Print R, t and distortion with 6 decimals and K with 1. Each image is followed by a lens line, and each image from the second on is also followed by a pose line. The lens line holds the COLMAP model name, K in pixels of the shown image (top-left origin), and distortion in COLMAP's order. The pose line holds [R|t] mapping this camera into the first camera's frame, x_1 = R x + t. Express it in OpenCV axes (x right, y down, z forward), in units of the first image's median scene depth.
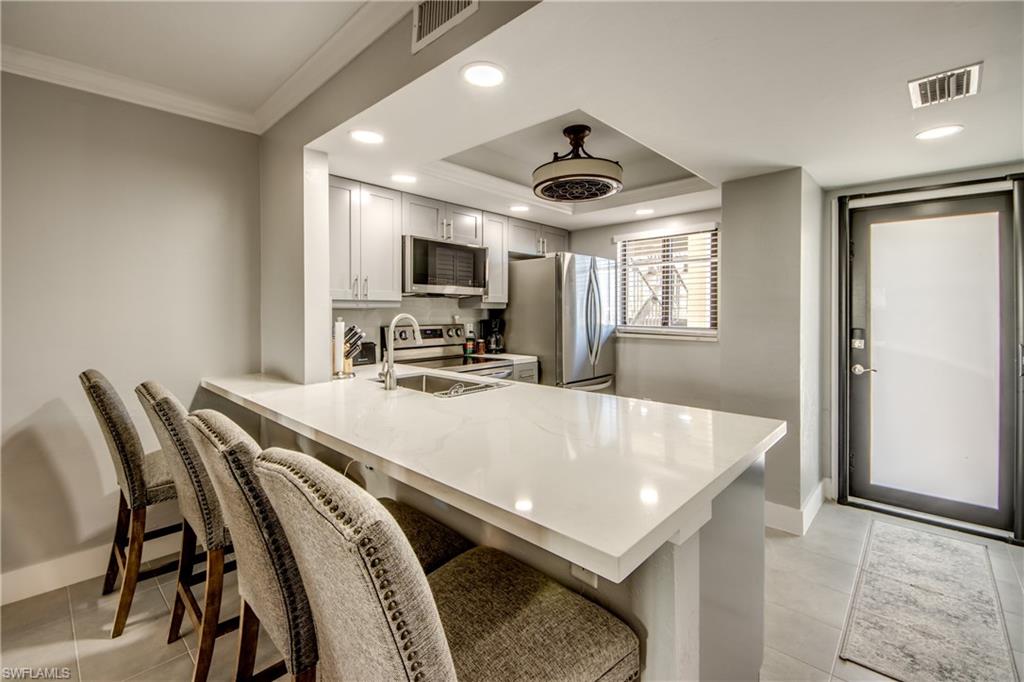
lens RADIAL K [[432.8, 0, 510.9], [0, 432.8, 308.6], [0, 0, 1]] dist [0.001022, -0.011943]
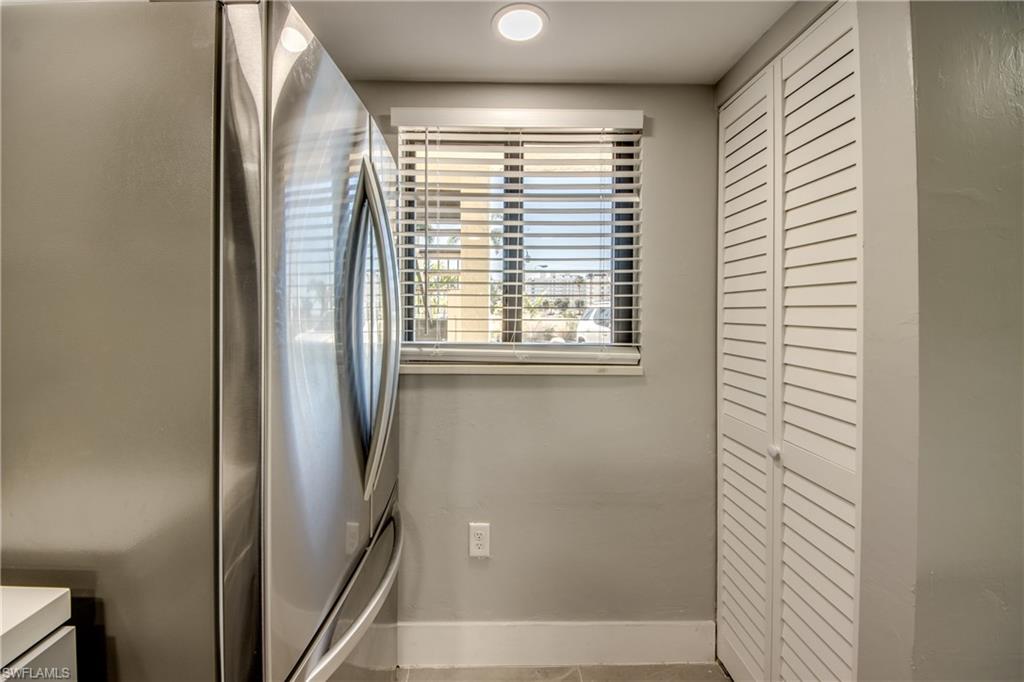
lens RADIAL K [[406.5, 0, 494.6], [0, 406.5, 312.0], [0, 0, 1]] dist [0.029989, -0.000005]
pose [[0.726833, -0.000099, 0.686814, 0.075170], [-0.007670, 0.999936, 0.008261, 0.008303], [-0.686771, -0.011272, 0.726786, 0.865610]]
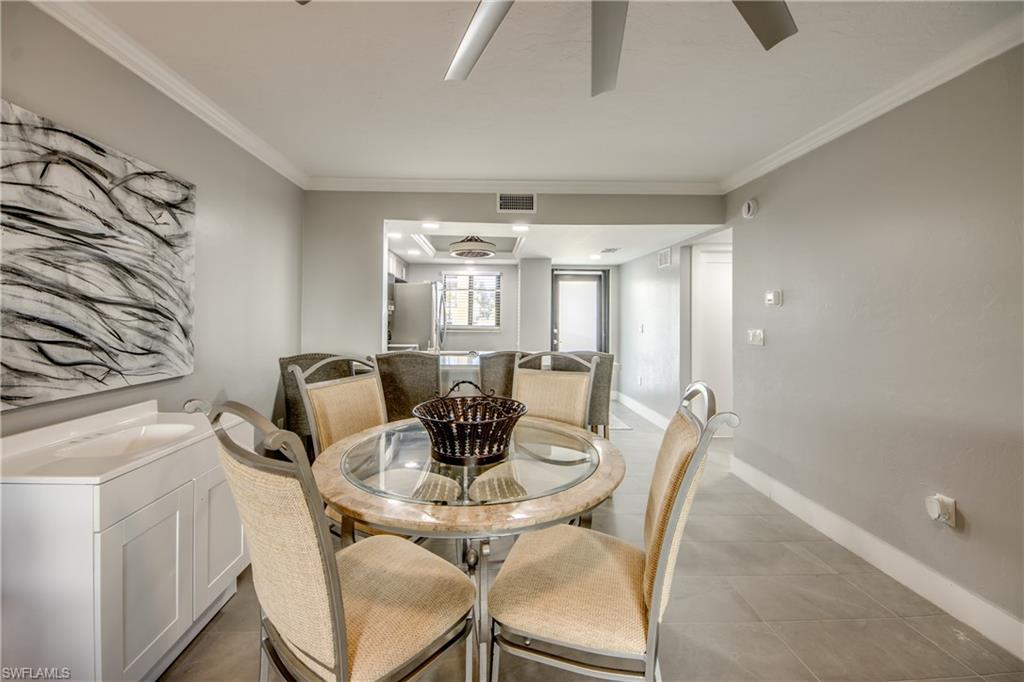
lens RADIAL K [[394.2, 0, 510.1], [0, 394.2, 308.7], [0, 0, 1]] dist [-0.000600, -0.011054]
pose [[0.687741, 0.019505, 0.725694, -0.850912], [-0.011851, 0.999807, -0.015642, -0.003058], [-0.725859, 0.002157, 0.687840, -0.279234]]
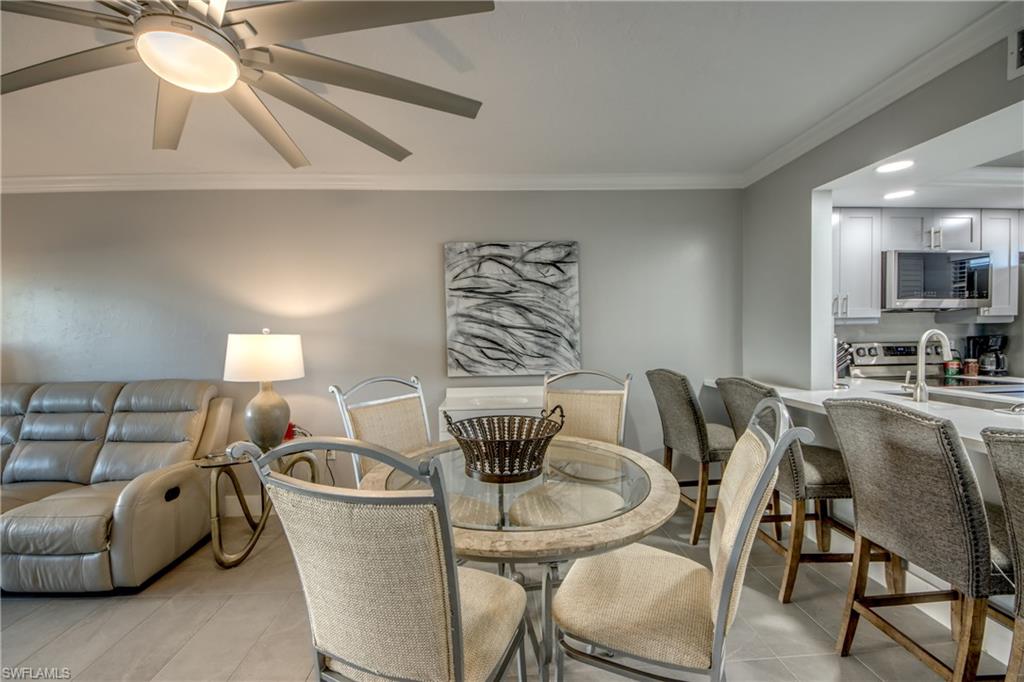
lens RADIAL K [[403.4, 0, 518.8], [0, 403.4, 345.4], [0, 0, 1]] dist [0.026385, -0.017246]
pose [[0.722173, 0.008935, -0.691655, -0.188461], [0.021850, 0.999123, 0.035721, -0.004531], [0.691367, -0.040909, 0.721344, -0.244198]]
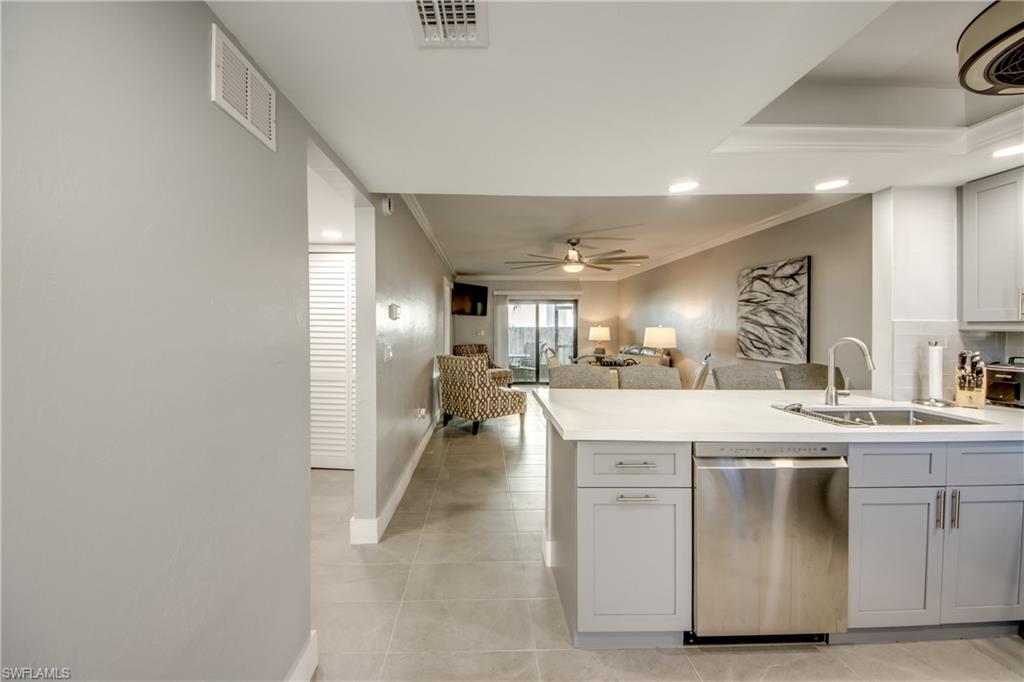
lens RADIAL K [[388.1, 0, 477.4], [0, 388.1, 331.8], [0, 0, 1]] dist [0.019300, -0.014417]
pose [[-0.740835, 0.009844, -0.671615, 0.686760], [0.005394, 0.999948, 0.008707, -0.010562], [0.671665, 0.002828, -0.740850, 0.728846]]
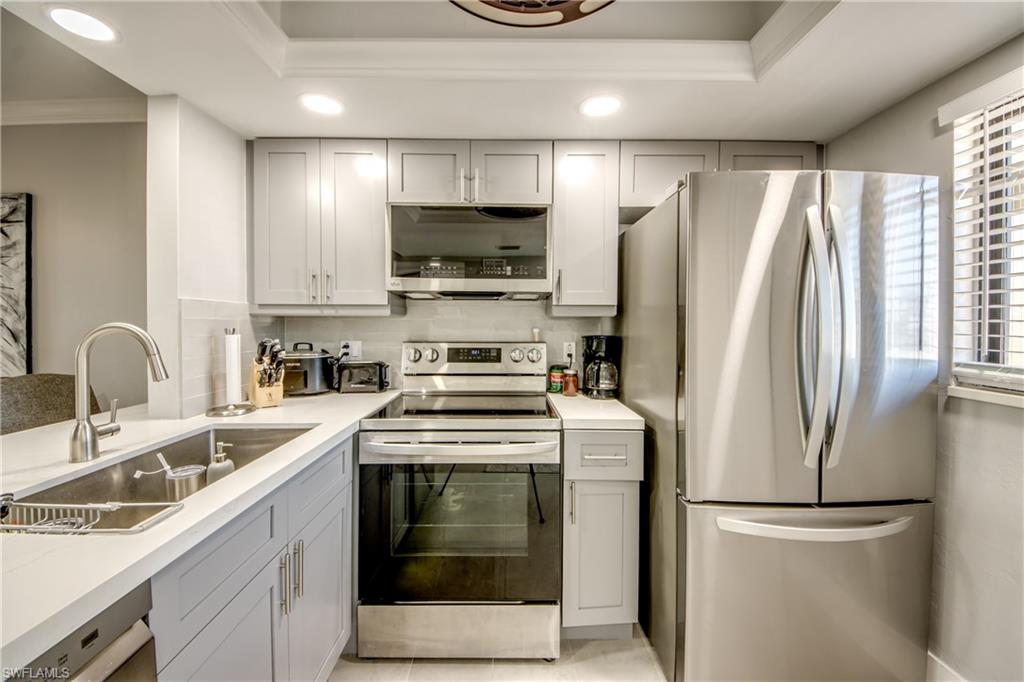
lens RADIAL K [[387.4, 0, 514.5], [0, 387.4, 326.2], [0, 0, 1]] dist [0.030590, -0.018921]
pose [[0.691900, 0.010441, -0.721918, 0.294566], [0.001963, 0.999865, 0.016343, 0.004845], [0.721991, -0.012725, 0.691786, 0.679087]]
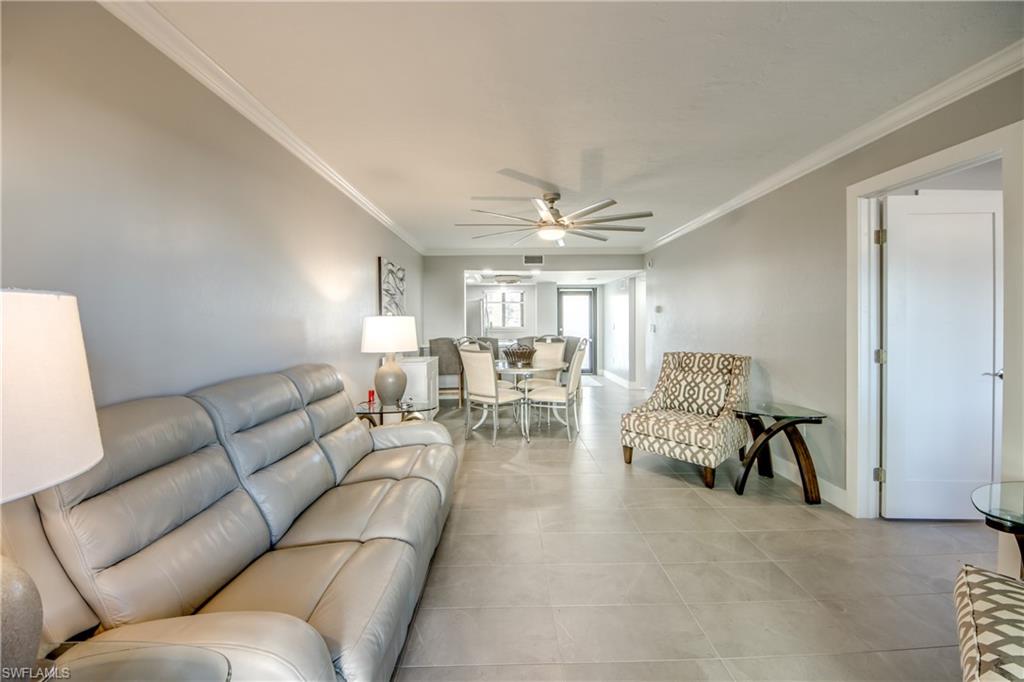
lens RADIAL K [[392.4, 0, 516.9], [0, 392.4, 320.9], [0, 0, 1]] dist [0.028835, -0.020267]
pose [[0.709705, -0.003956, 0.704488, -1.559098], [0.000653, 0.999987, 0.004958, -0.004075], [-0.704499, -0.003059, 0.709698, -0.936205]]
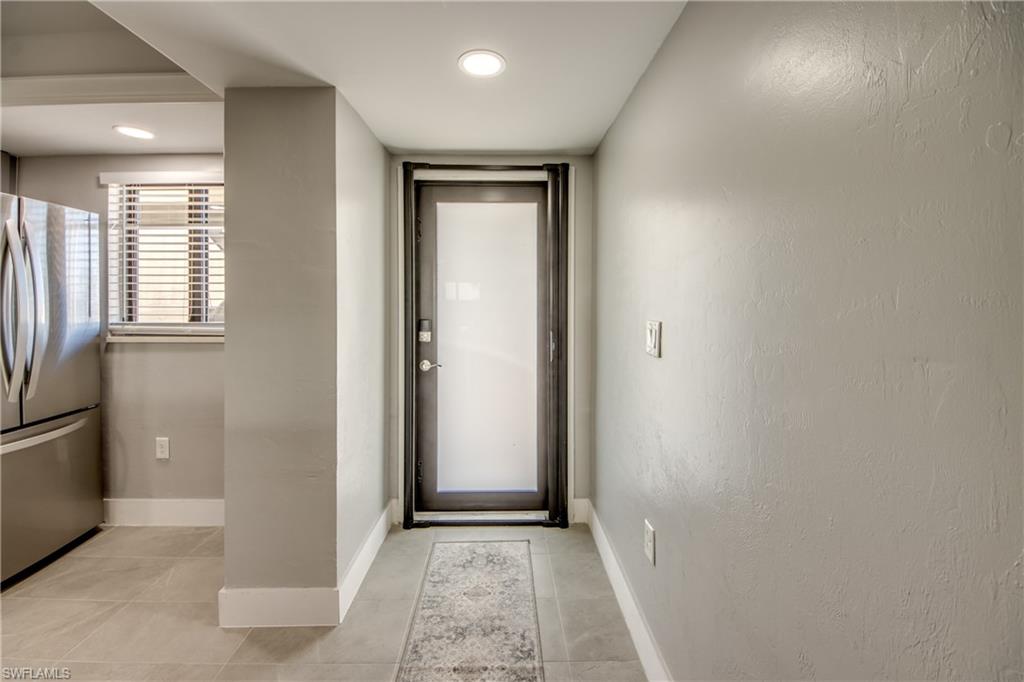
lens RADIAL K [[393.0, 0, 507.3], [0, 393.0, 300.9], [0, 0, 1]] dist [0.027239, -0.017727]
pose [[0.714661, -0.003437, 0.699462, 0.330360], [-0.005087, 0.999936, 0.010111, -0.000511], [-0.699452, -0.010784, 0.714598, 0.279752]]
